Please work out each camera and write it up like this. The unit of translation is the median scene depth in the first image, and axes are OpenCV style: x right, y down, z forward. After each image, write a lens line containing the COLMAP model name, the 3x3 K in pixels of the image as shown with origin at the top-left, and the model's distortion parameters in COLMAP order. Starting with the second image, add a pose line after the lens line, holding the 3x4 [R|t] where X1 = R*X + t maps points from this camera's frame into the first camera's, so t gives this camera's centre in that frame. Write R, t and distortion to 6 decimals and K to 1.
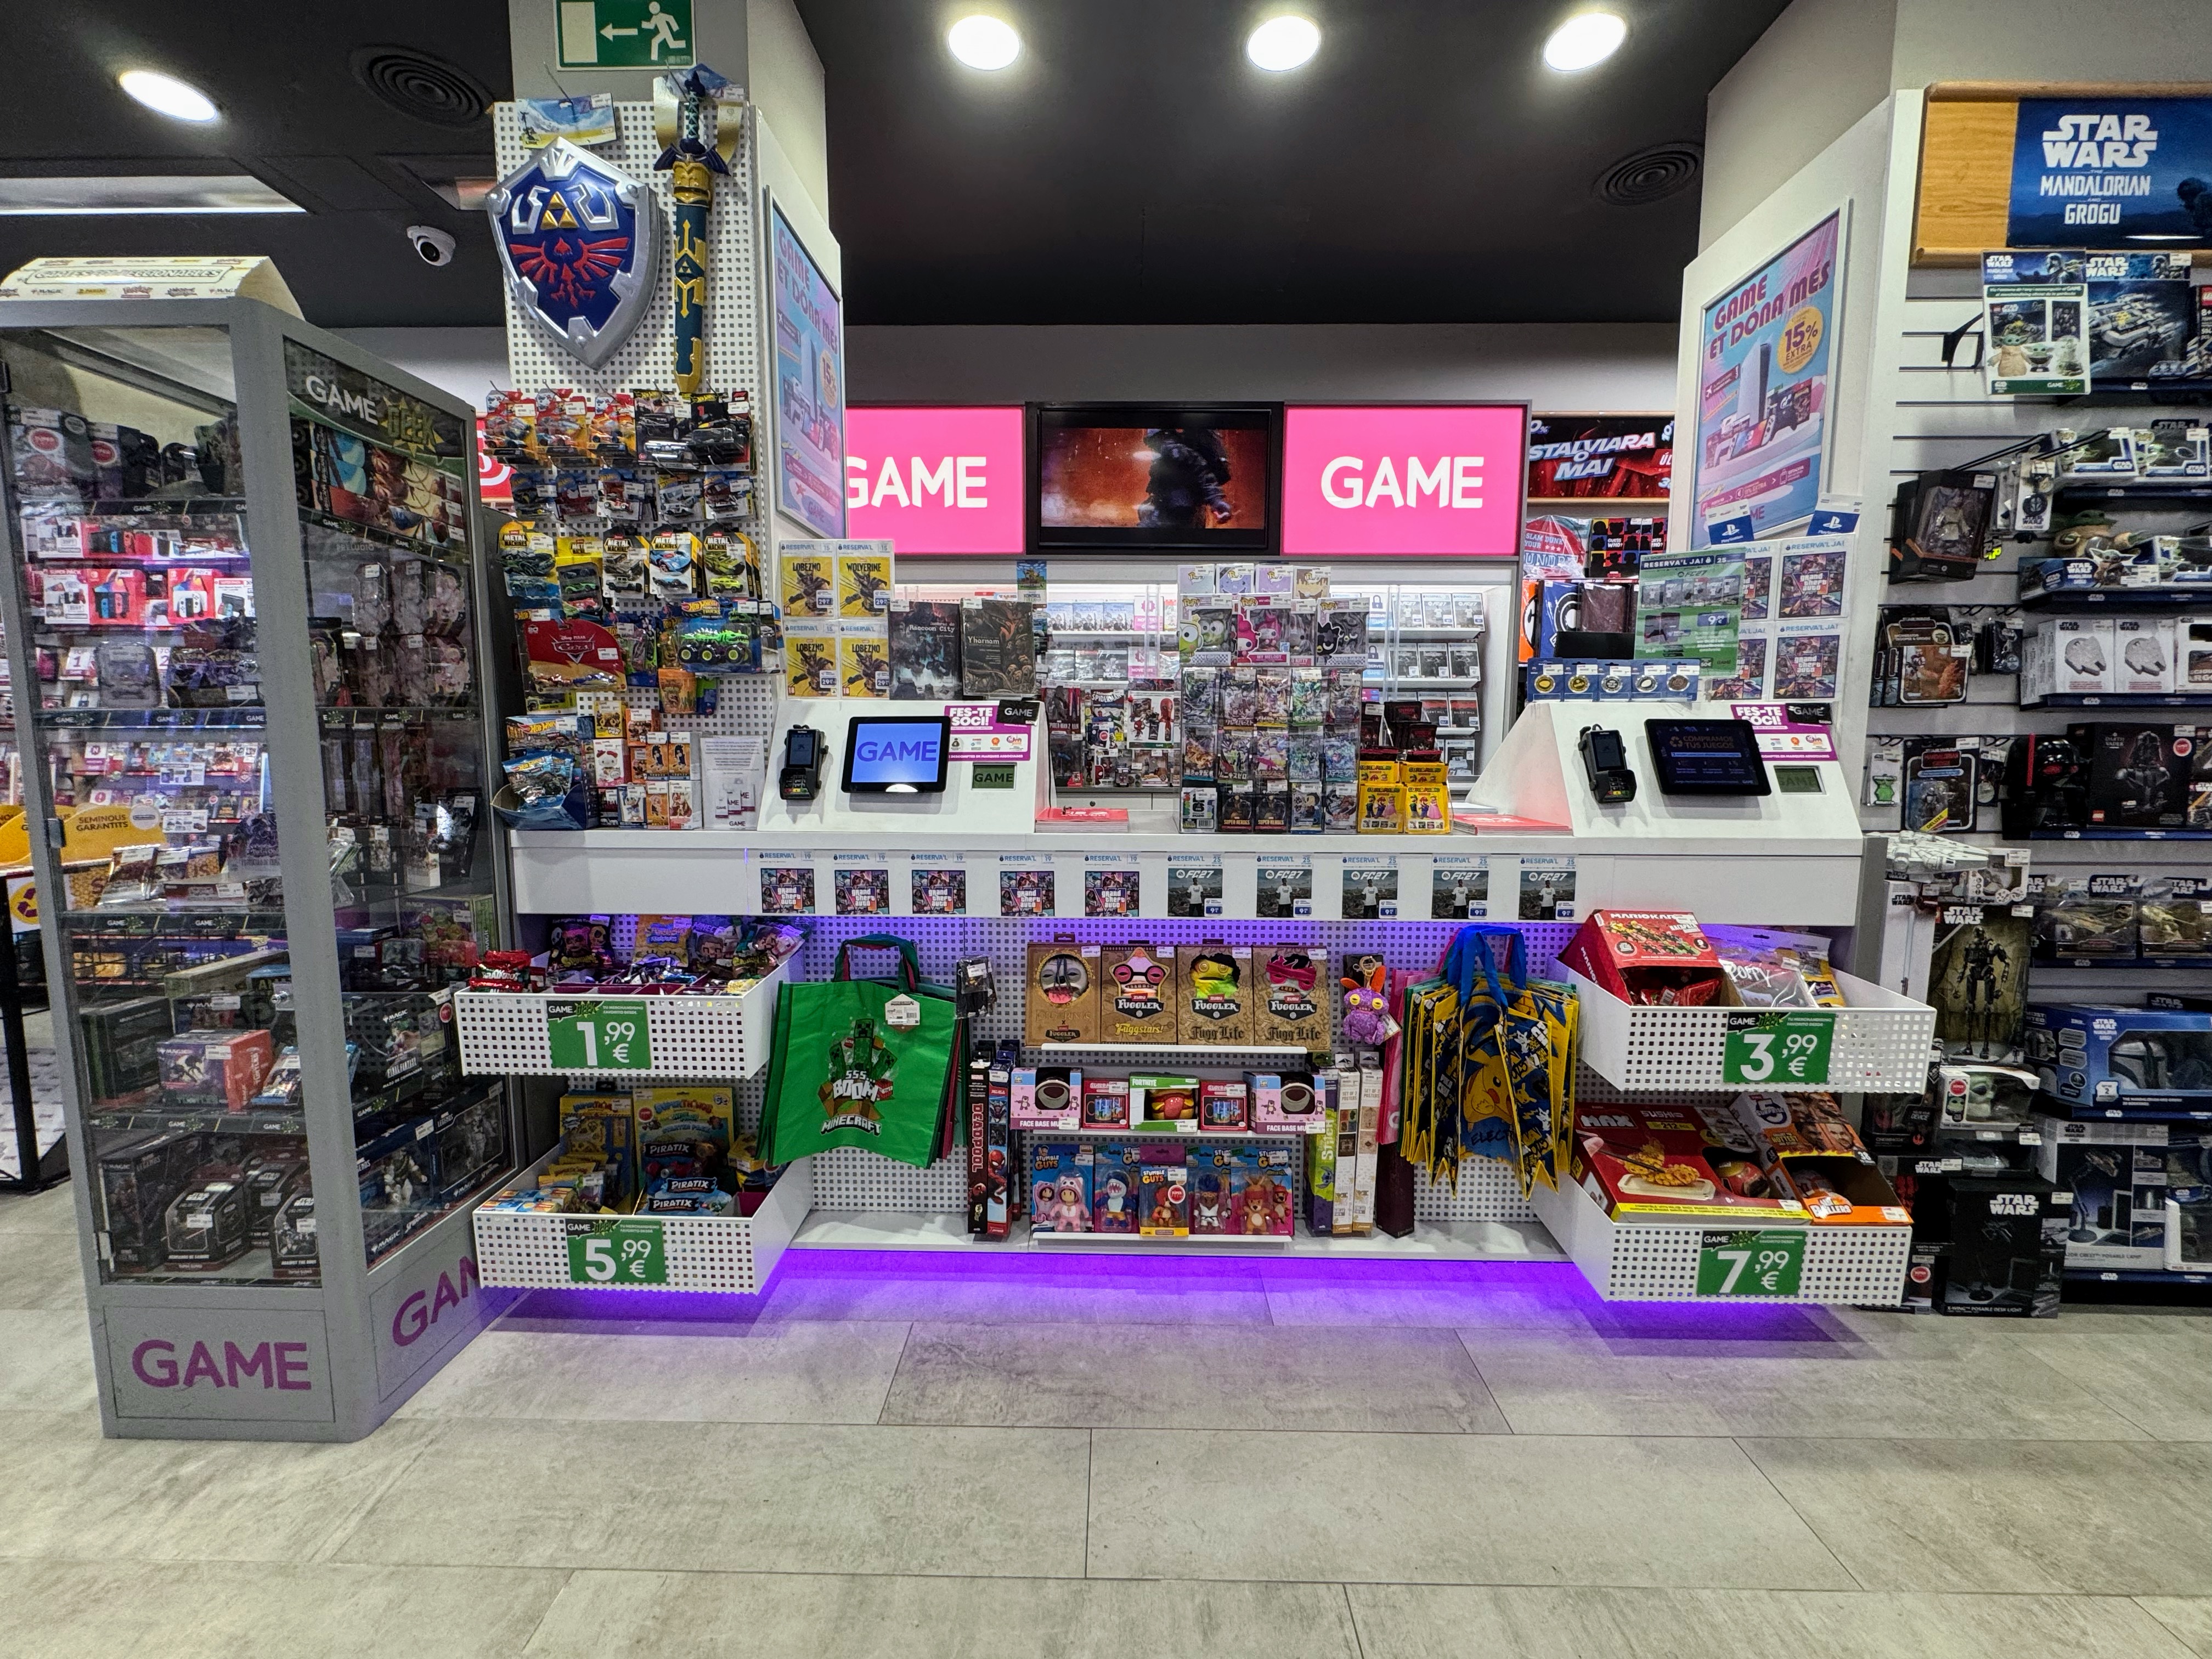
lens RADIAL K [[885.1, 0, 1102.8], [0, 885.1, 829.8], [0, 0, 1]] dist [-0.005086, 0.000794]
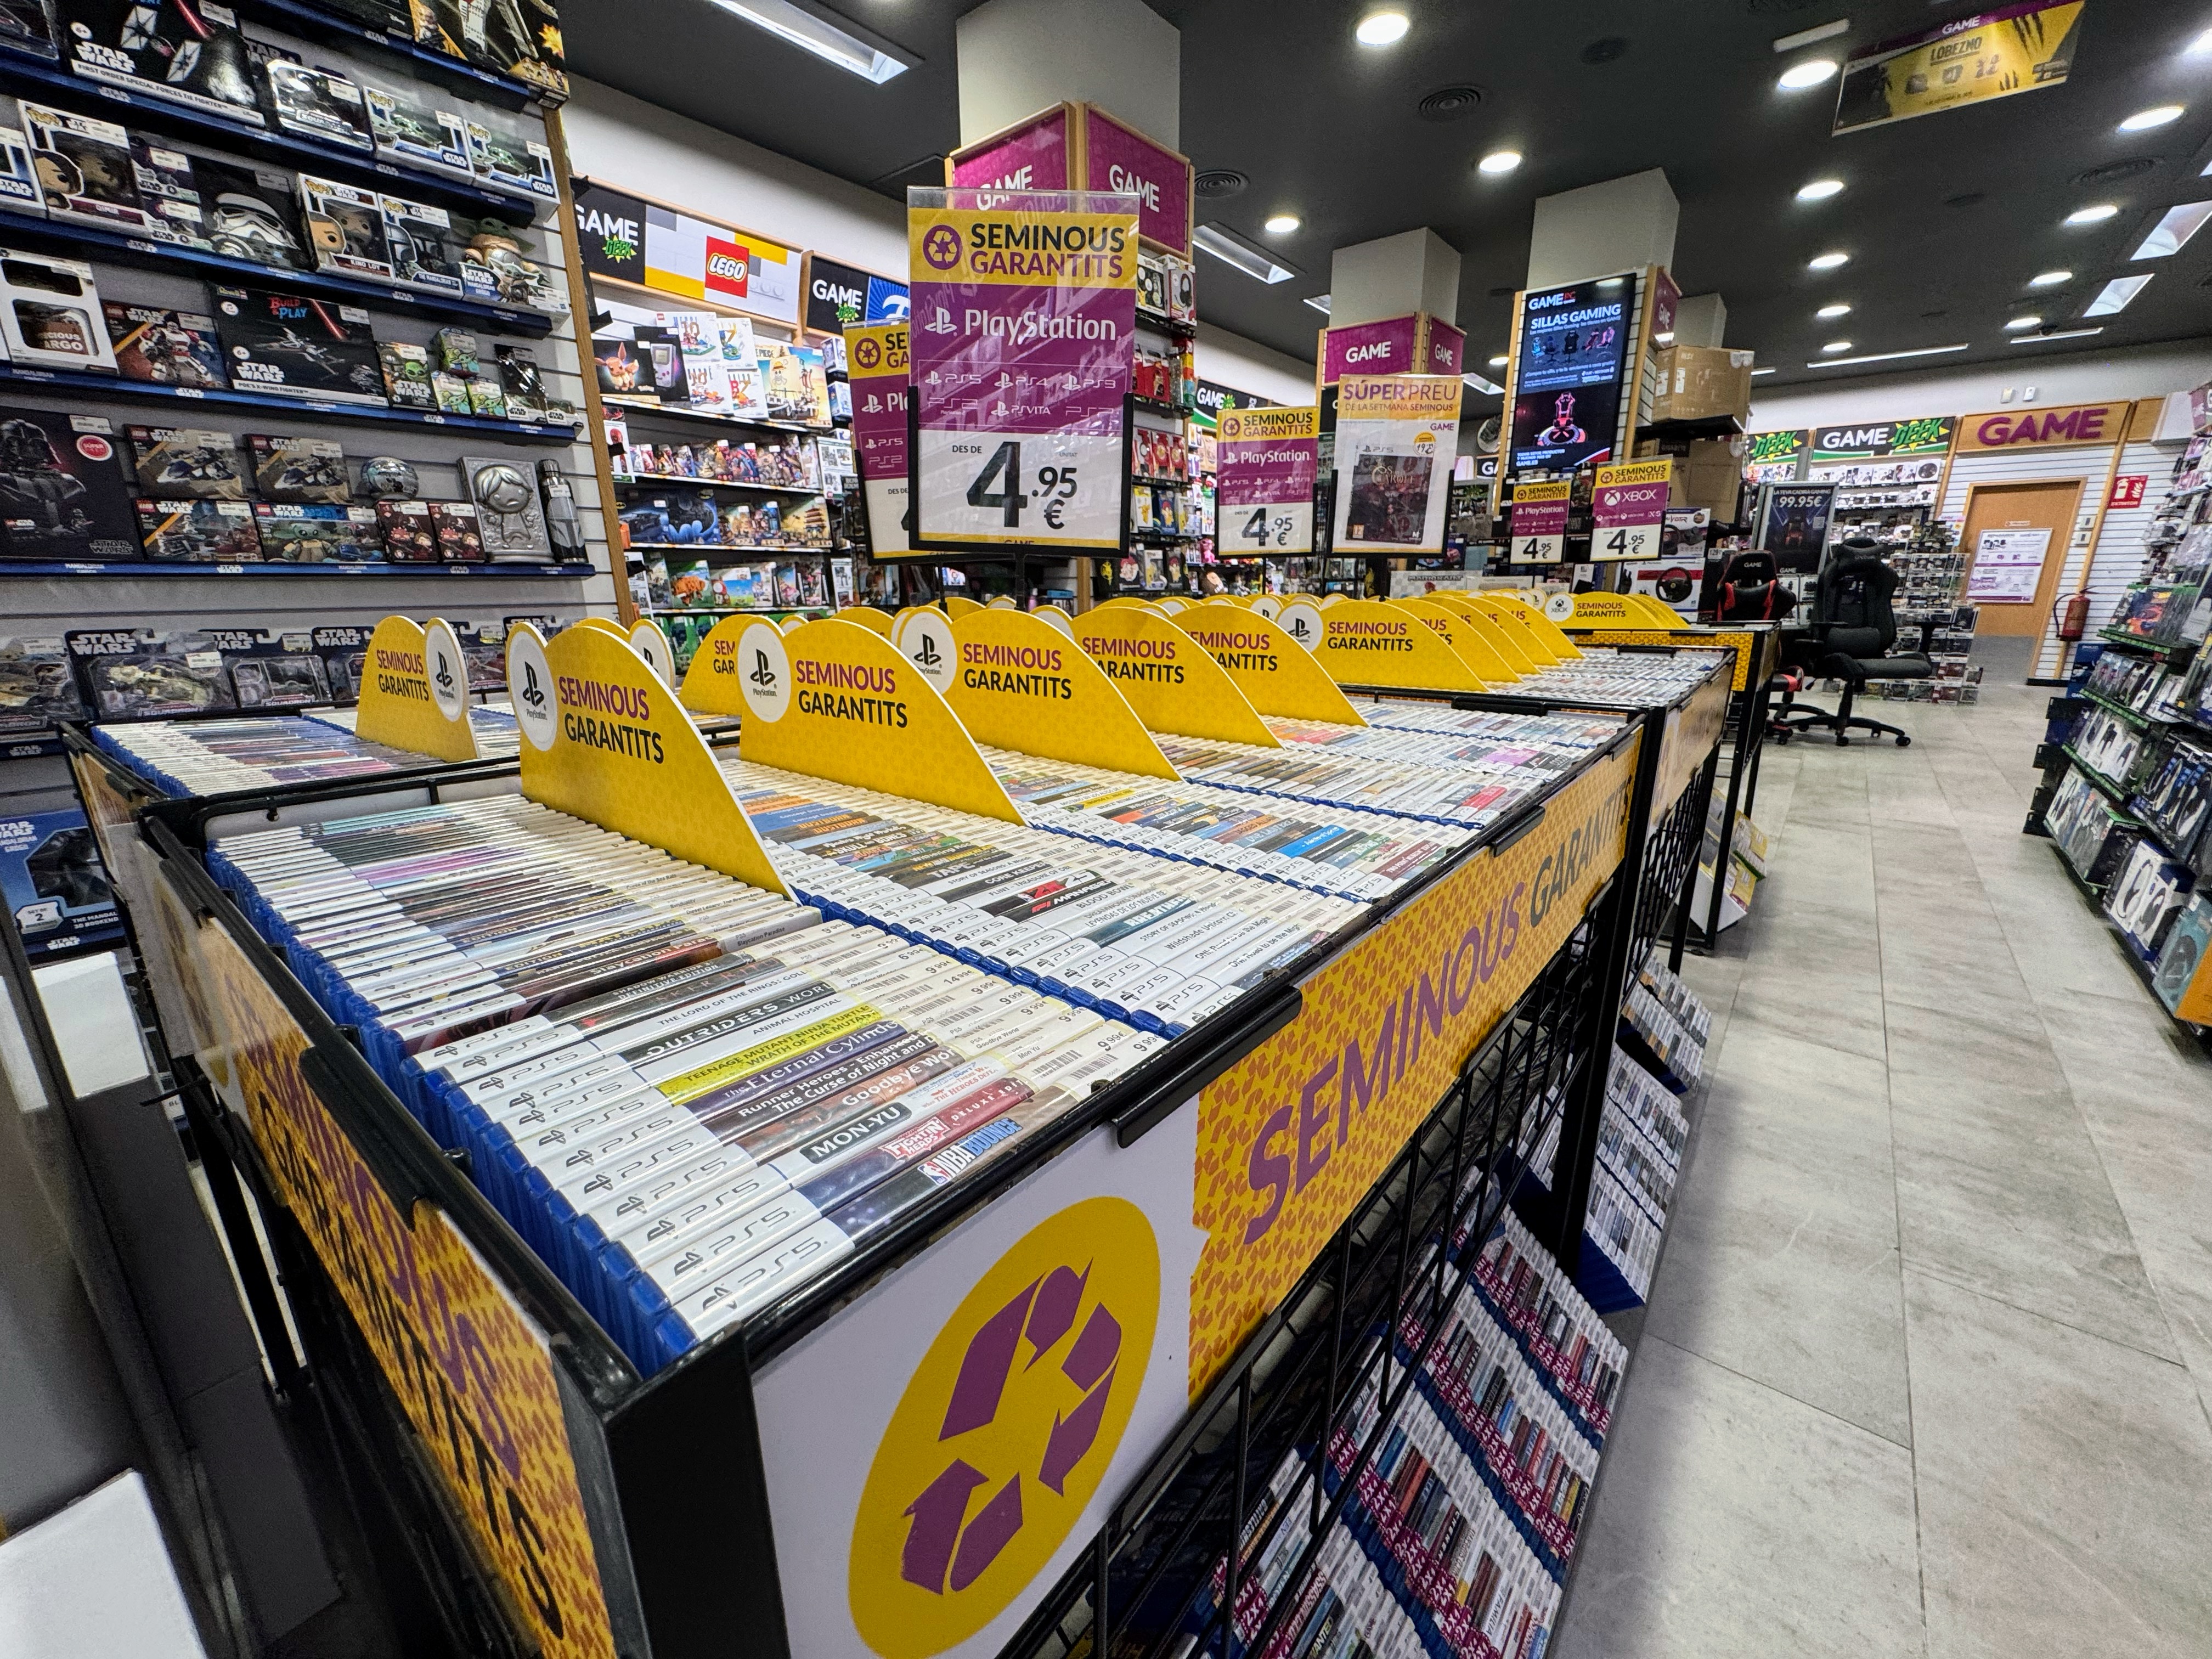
lens RADIAL K [[887.2, 0, 1106.0], [0, 887.2, 829.5], [0, 0, 1]] dist [-0.005257, 0.000041]
pose [[0.619484, -0.214102, 0.755248, 1.122498], [0.091967, 0.975257, 0.201036, 0.152862], [-0.779603, -0.055081, 0.623847, -0.164765]]
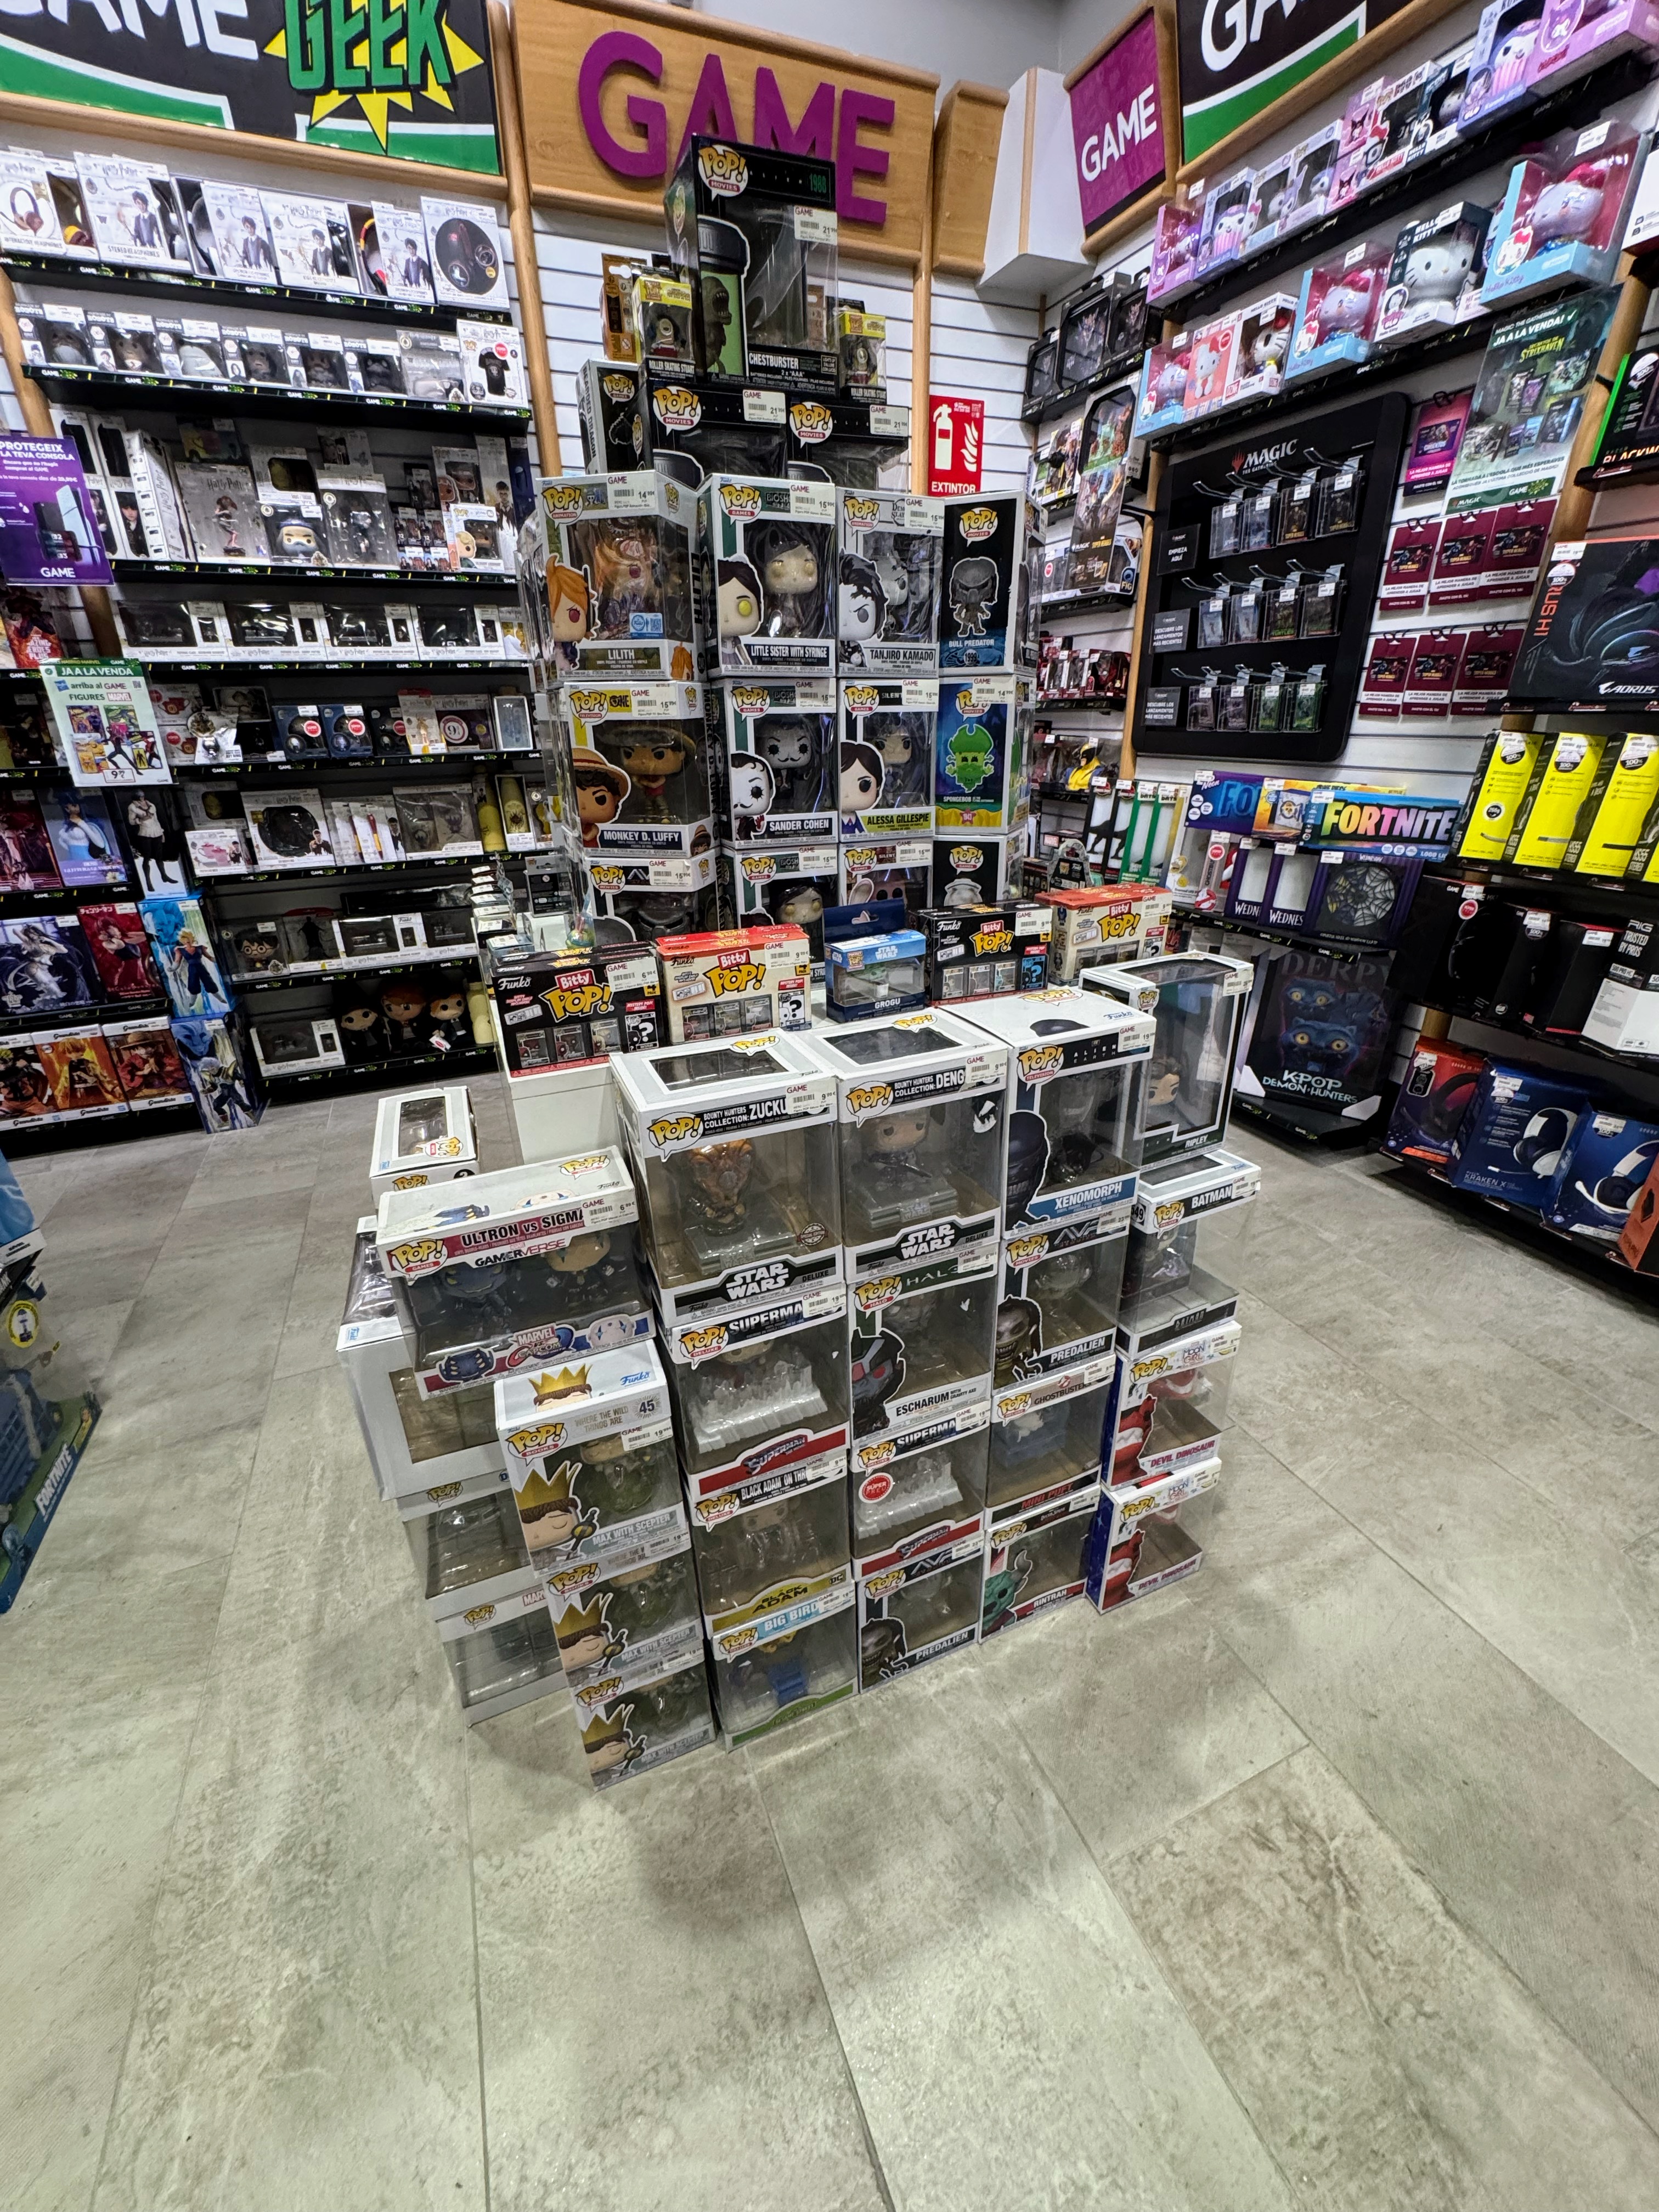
lens RADIAL K [[885.1, 0, 831.1], [0, 885.1, 1102.9], [0, 0, 1]] dist [-0.005086, 0.000794]
pose [[-0.407954, -0.368067, 0.835524, 6.143802], [0.119205, 0.885832, 0.448432, 0.154162], [-0.905187, 0.282538, -0.317504, -0.291974]]
